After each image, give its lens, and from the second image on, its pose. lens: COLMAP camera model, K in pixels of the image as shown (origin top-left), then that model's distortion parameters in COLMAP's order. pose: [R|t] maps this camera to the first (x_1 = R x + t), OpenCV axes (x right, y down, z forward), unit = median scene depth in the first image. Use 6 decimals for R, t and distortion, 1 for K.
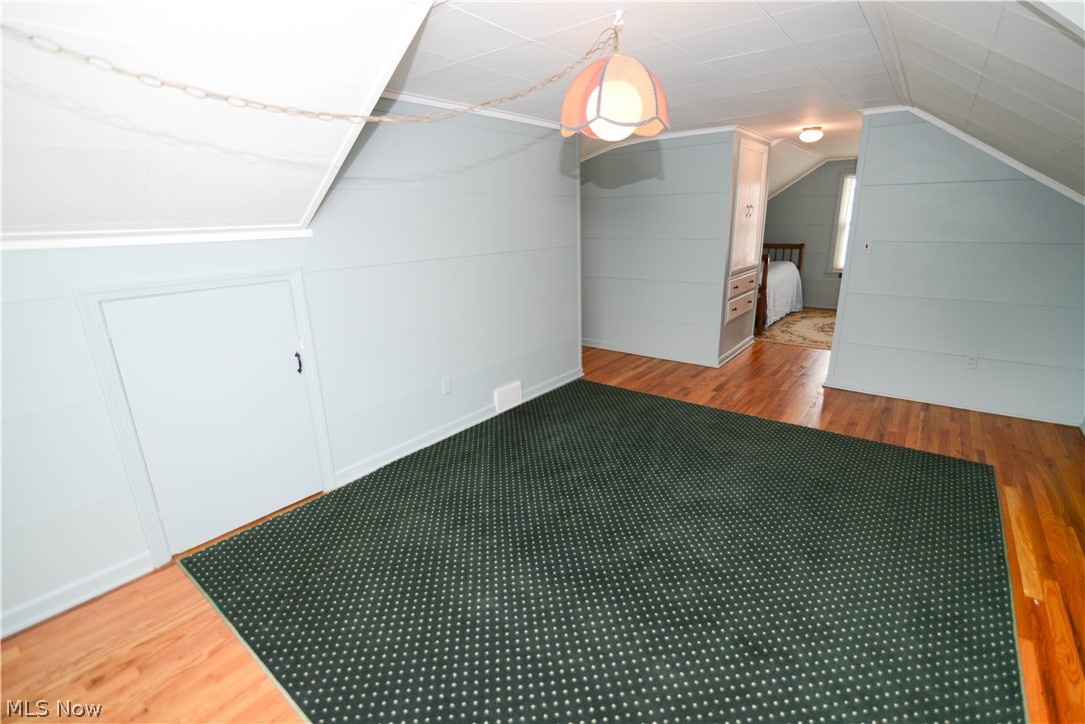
lens RADIAL K [[499.7, 0, 540.8], [0, 499.7, 367.7], [0, 0, 1]] dist [-0.019820, 0.000551]
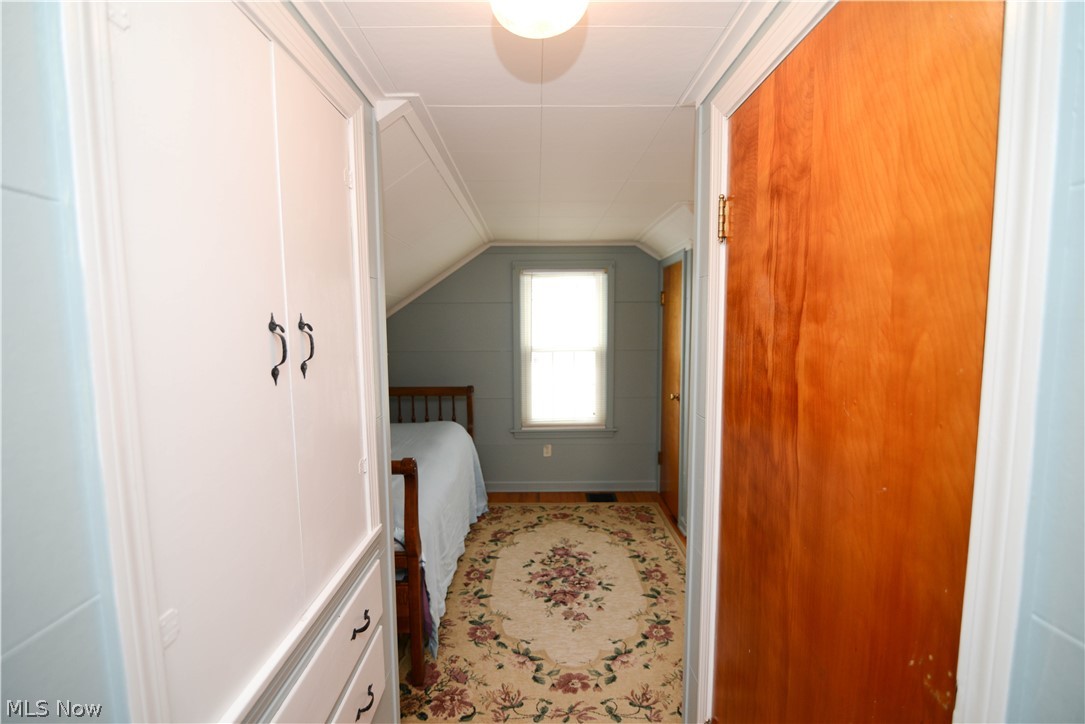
lens RADIAL K [[499.7, 0, 540.8], [0, 499.7, 367.7], [0, 0, 1]] dist [-0.019820, 0.000551]
pose [[0.784416, -0.046265, 0.618507, 0.266601], [0.175560, 0.972994, -0.149871, -0.184554], [-0.594869, 0.226146, 0.771355, 0.559320]]
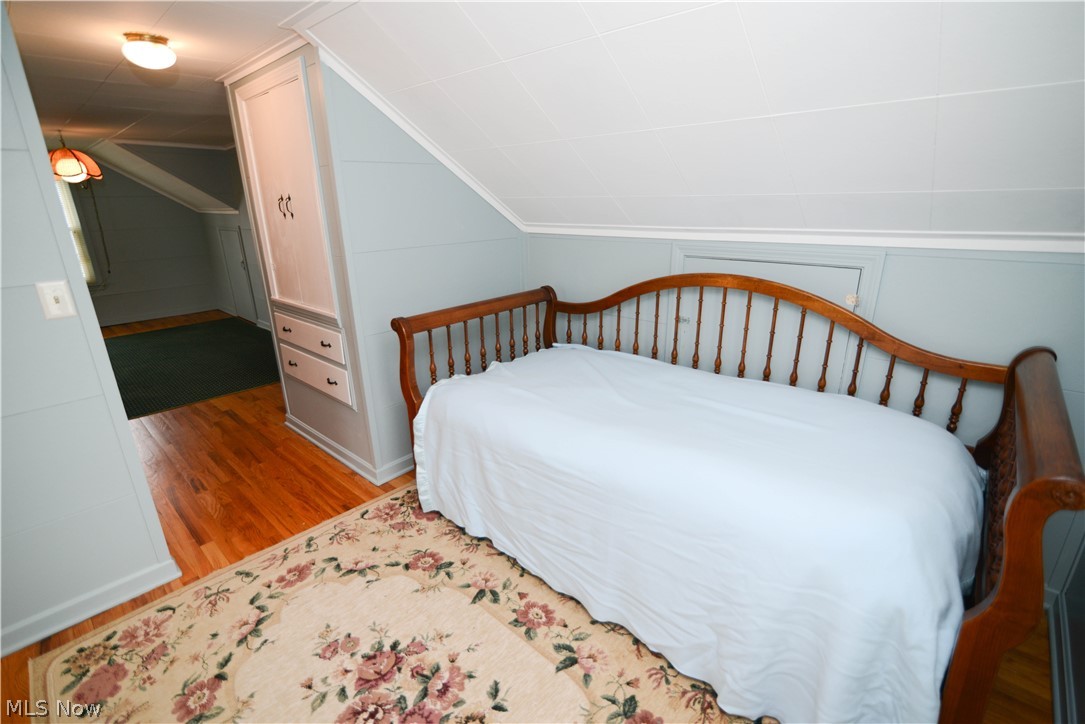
lens RADIAL K [[499.7, 0, 540.8], [0, 499.7, 367.7], [0, 0, 1]] dist [-0.019820, 0.000551]
pose [[-0.084249, 0.336741, -0.937821, 0.676263], [-0.274501, 0.896907, 0.346710, -0.295334], [0.957889, 0.286643, 0.016873, 0.916251]]
